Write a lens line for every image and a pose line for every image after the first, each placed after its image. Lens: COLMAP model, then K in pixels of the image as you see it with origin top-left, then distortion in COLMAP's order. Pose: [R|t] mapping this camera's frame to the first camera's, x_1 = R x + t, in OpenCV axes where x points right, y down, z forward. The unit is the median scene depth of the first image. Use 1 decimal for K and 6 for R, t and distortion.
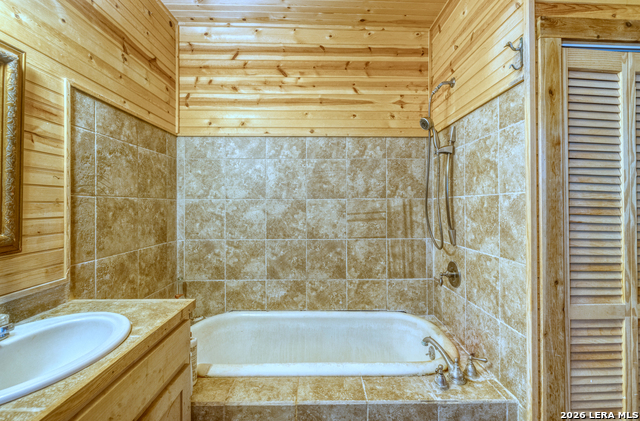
lens RADIAL K [[275.8, 0, 320.7], [0, 275.8, 203.7], [0, 0, 1]] dist [-0.000506, -0.000722]
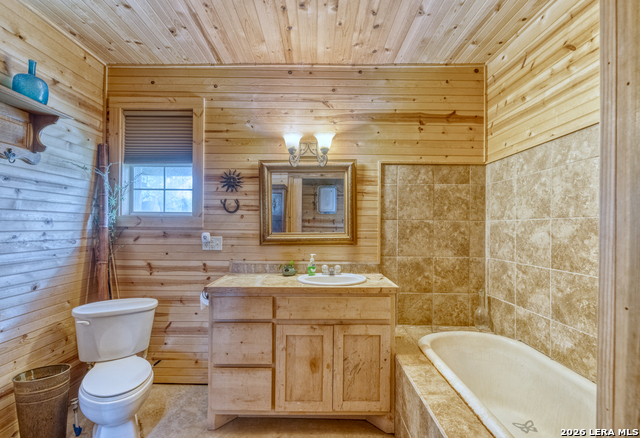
lens RADIAL K [[281.3, 0, 319.6], [0, 281.3, 225.3], [0, 0, 1]] dist [0.002442, 0.000372]
pose [[-0.001277, -0.003824, -0.999992, 0.622634], [-0.005562, 0.999977, -0.003817, 0.009941], [0.999984, 0.005557, -0.001298, 0.328242]]
